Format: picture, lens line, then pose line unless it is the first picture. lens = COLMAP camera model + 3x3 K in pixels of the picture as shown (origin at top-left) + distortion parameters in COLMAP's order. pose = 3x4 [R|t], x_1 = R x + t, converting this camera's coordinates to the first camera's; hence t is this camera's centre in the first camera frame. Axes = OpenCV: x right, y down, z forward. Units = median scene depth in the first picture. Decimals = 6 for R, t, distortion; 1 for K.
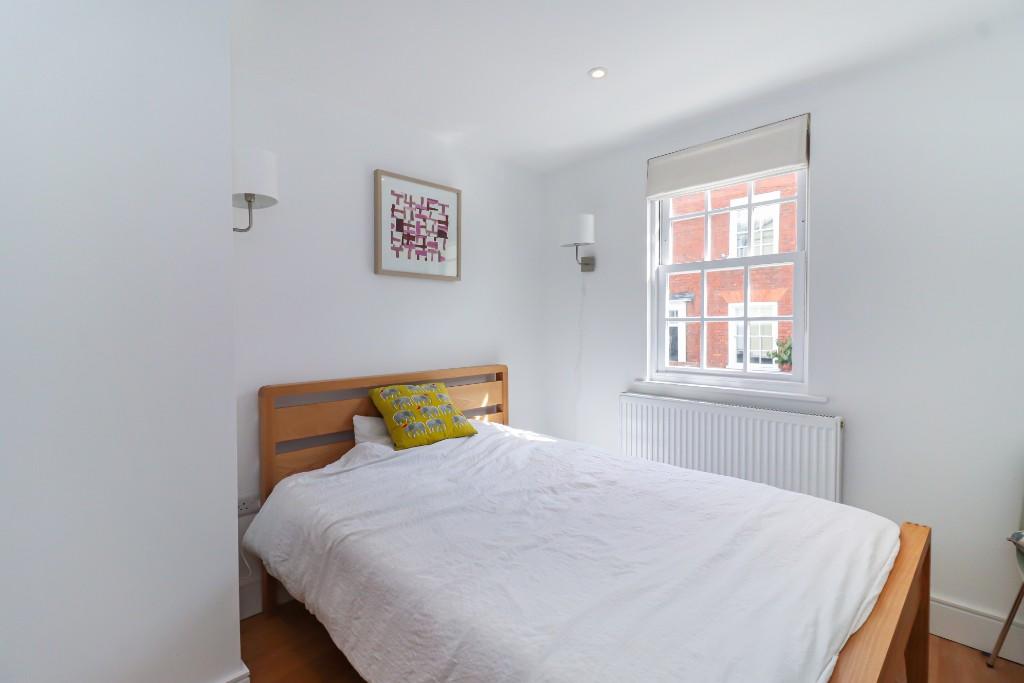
lens RADIAL K [[479.2, 0, 512.0], [0, 479.2, 341.5], [0, 0, 1]] dist [0.001378, 0.000266]
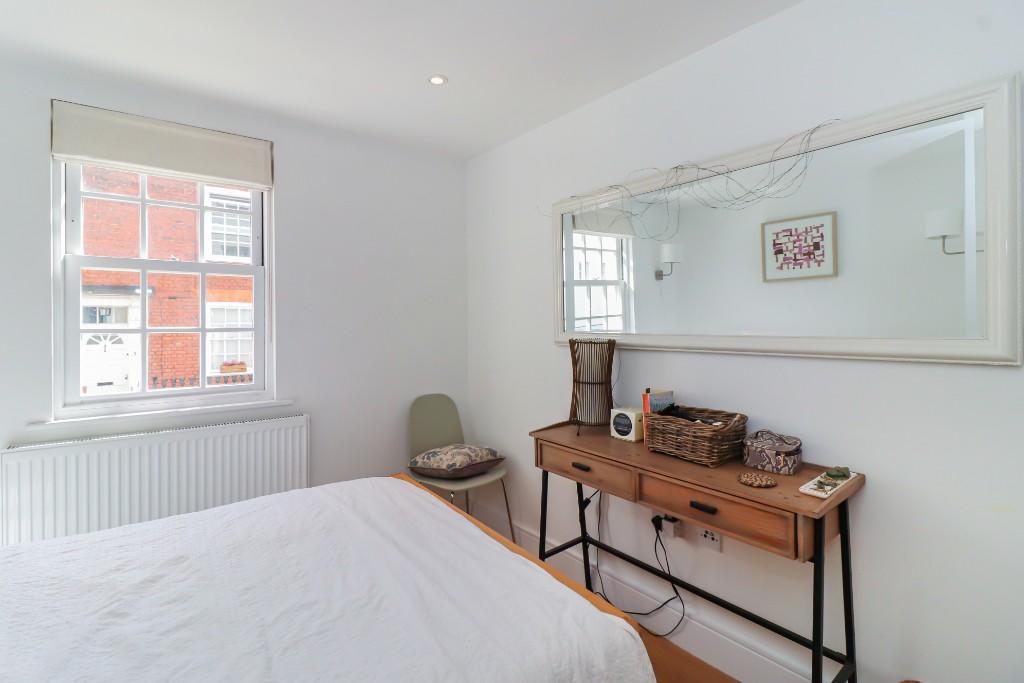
lens RADIAL K [[486.9, 0, 497.0], [0, 486.9, 320.7], [0, 0, 1]] dist [-0.000156, -0.000273]
pose [[0.127002, 0.007067, 0.991877, -0.350604], [0.042499, 0.999018, -0.012560, -0.027525], [-0.990992, 0.043749, 0.126577, 0.312196]]
